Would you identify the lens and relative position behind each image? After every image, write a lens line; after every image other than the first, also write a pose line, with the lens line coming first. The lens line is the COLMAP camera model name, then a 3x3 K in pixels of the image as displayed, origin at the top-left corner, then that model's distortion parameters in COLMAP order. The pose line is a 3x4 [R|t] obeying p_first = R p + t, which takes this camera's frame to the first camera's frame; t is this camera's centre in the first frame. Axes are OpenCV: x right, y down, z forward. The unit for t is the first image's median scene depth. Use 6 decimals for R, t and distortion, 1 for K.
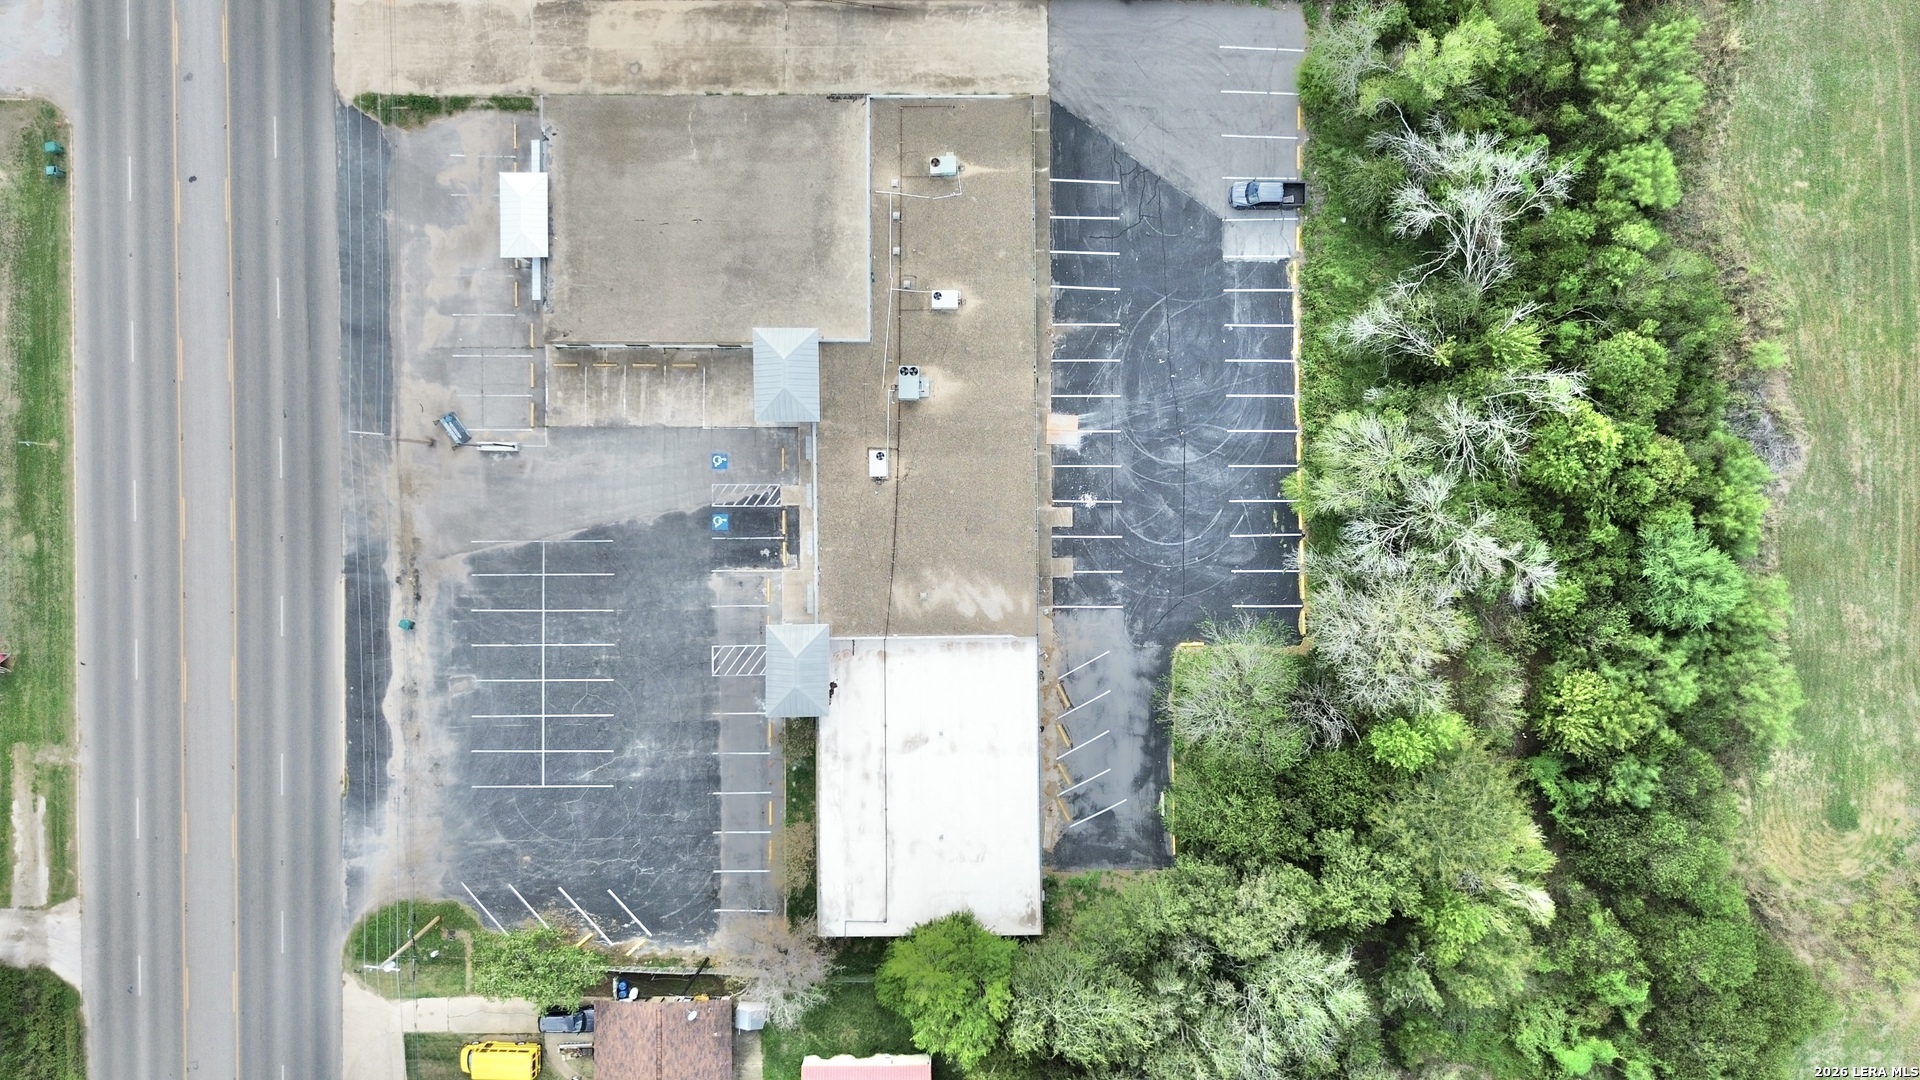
lens RADIAL K [[1350.4, 0, 960.0], [0, 1350.4, 540.0], [0, 0, 1]] dist [0.073319, -0.076652]
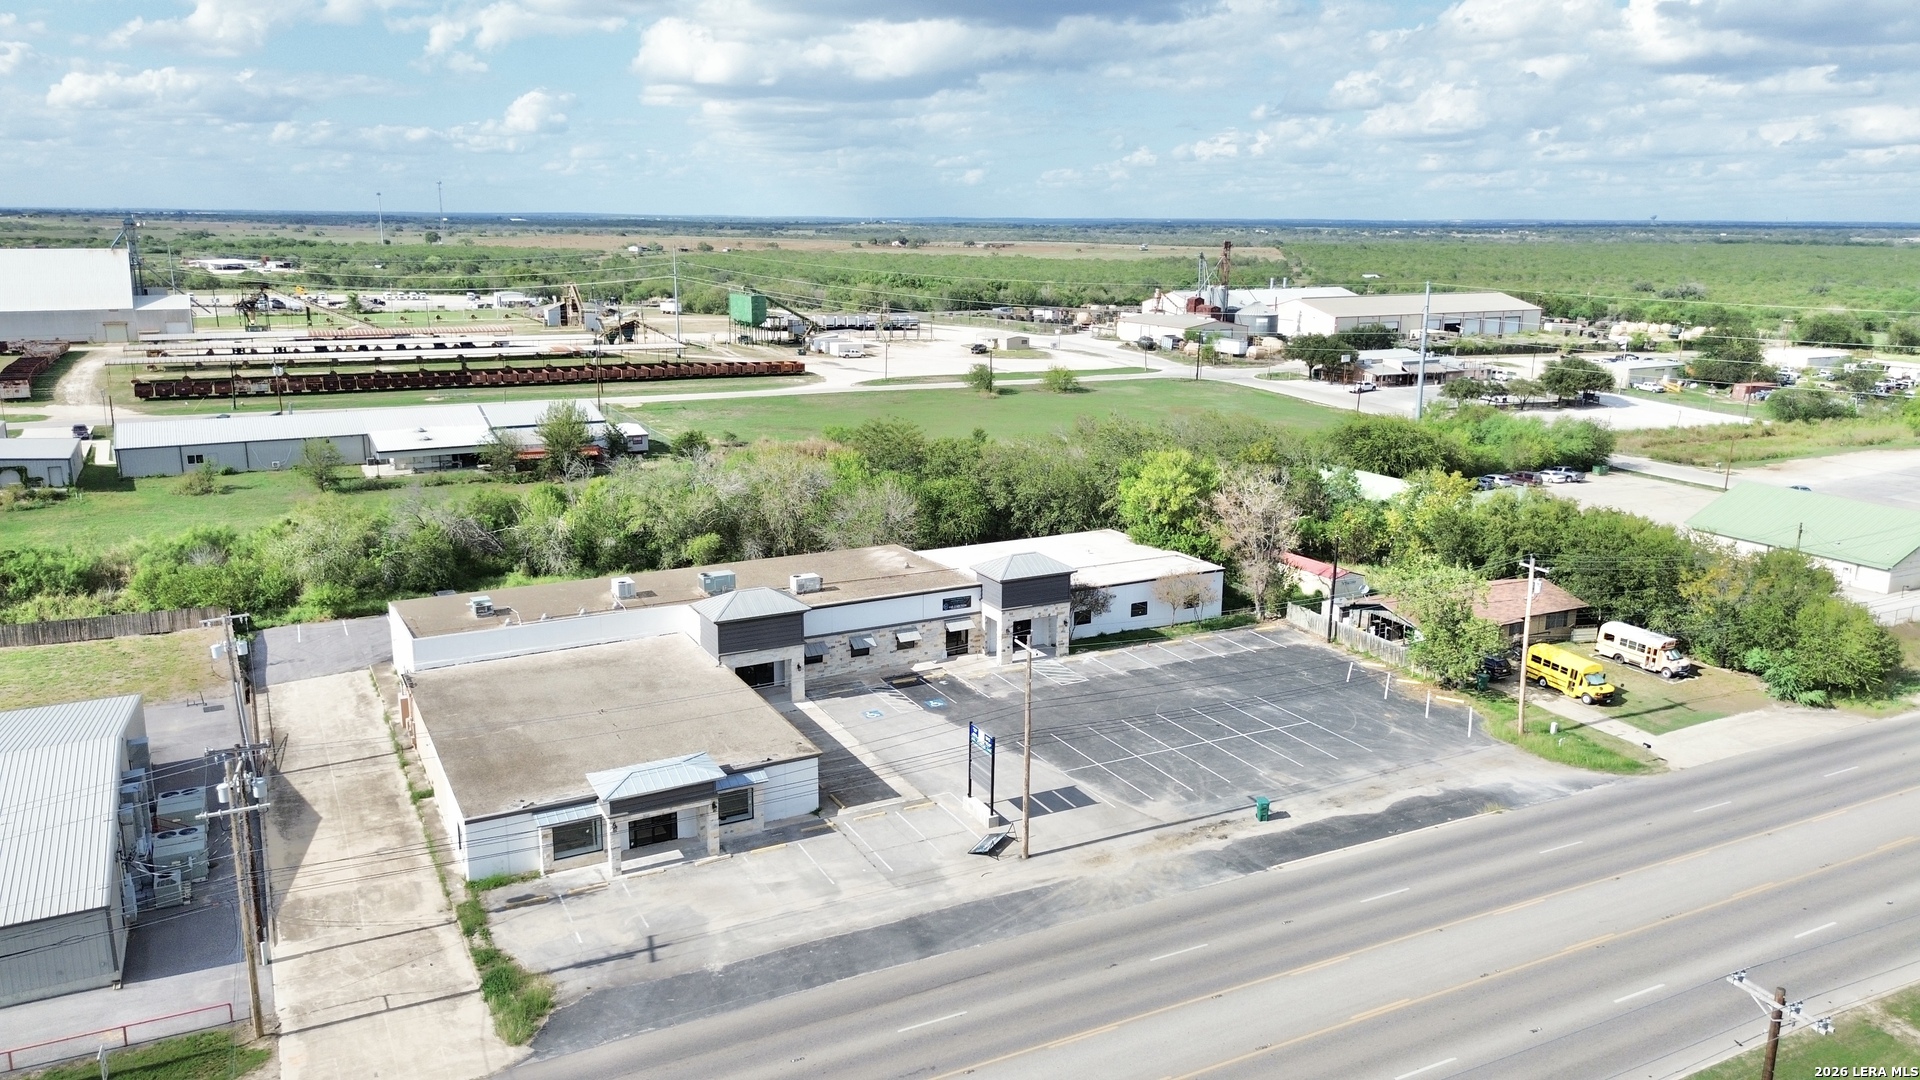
lens RADIAL K [[1350.4, 0, 960.0], [0, 1350.4, 540.0], [0, 0, 1]] dist [0.073319, -0.076652]
pose [[-0.468317, -0.195255, 0.861716, -0.914234], [0.883436, -0.119822, 0.452971, -0.381096], [0.014808, 0.973405, 0.228610, 0.699516]]
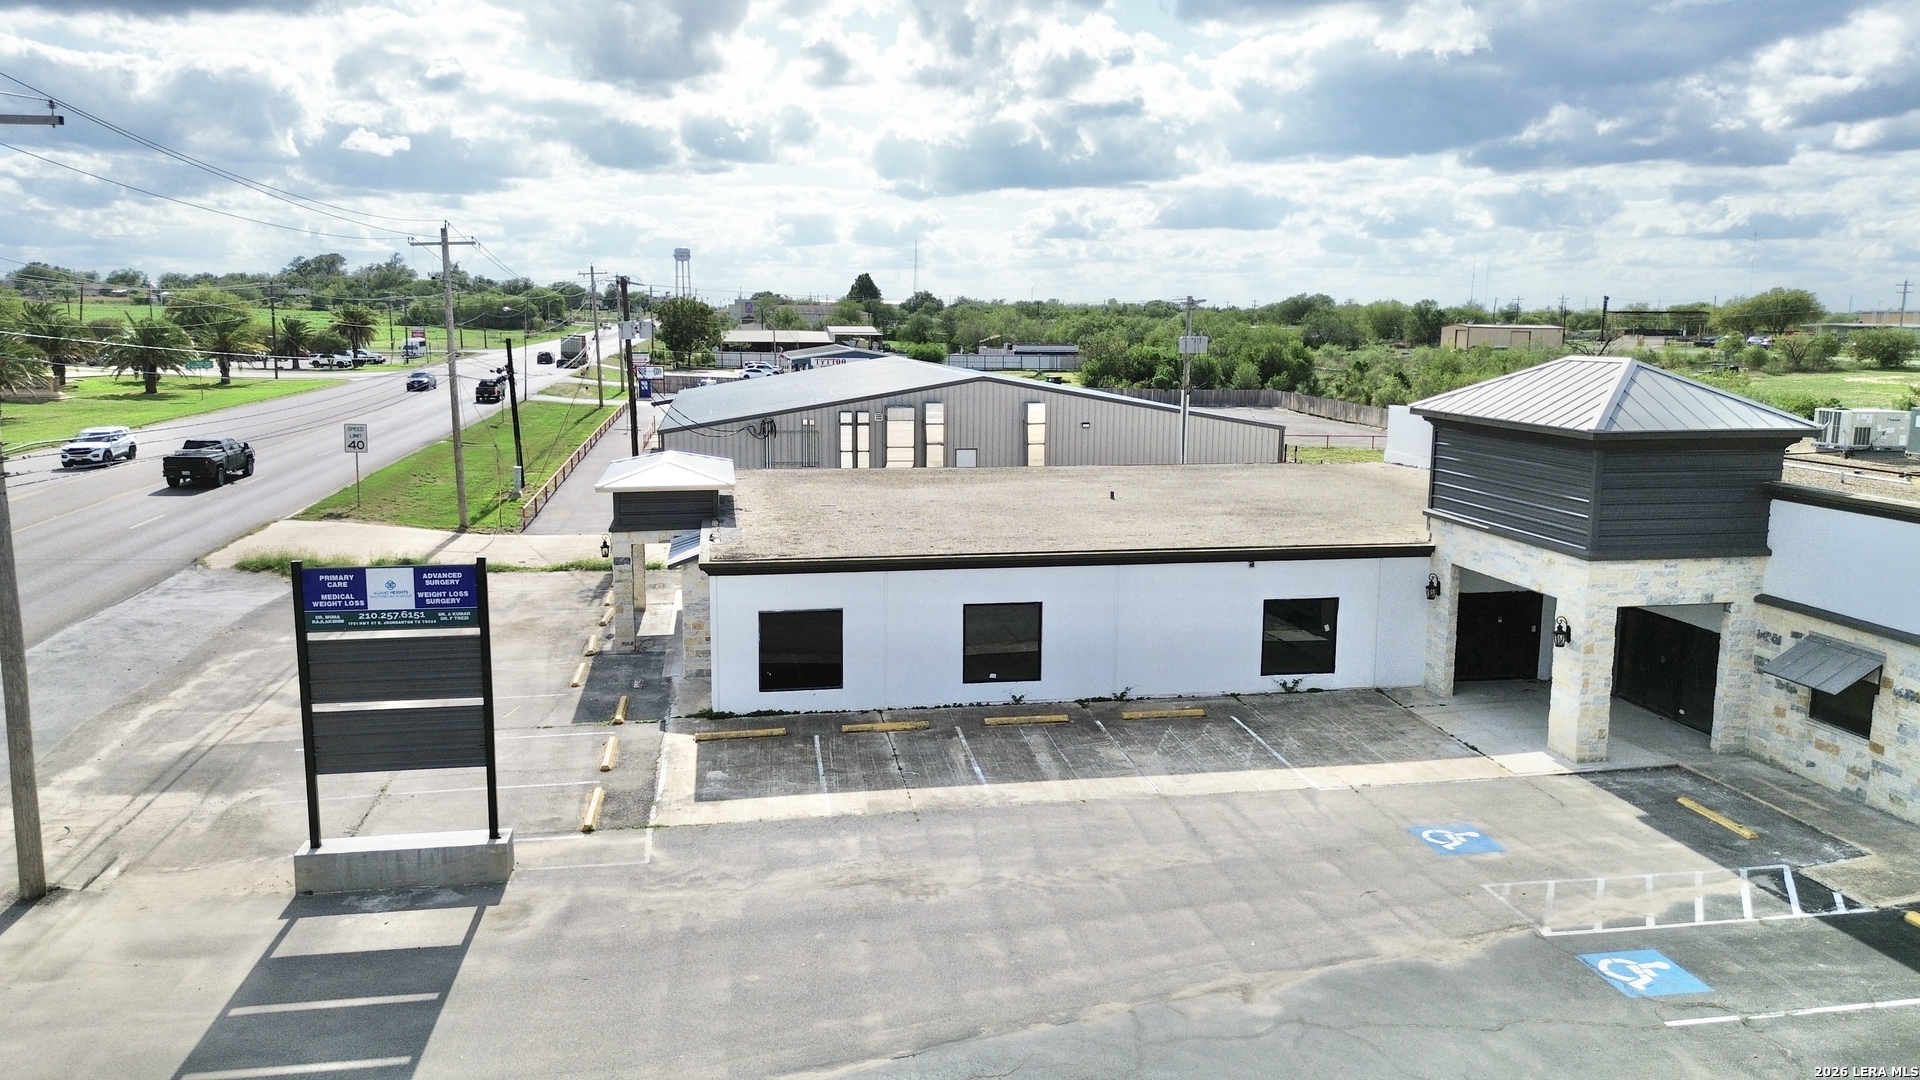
lens RADIAL K [[1350.4, 0, 960.0], [0, 1350.4, 540.0], [0, 0, 1]] dist [0.073319, -0.076652]
pose [[0.985265, -0.012029, 0.170613, -0.292322], [0.170611, 0.139407, -0.975427, 0.134854], [-0.012051, 0.990162, 0.139405, 0.922553]]
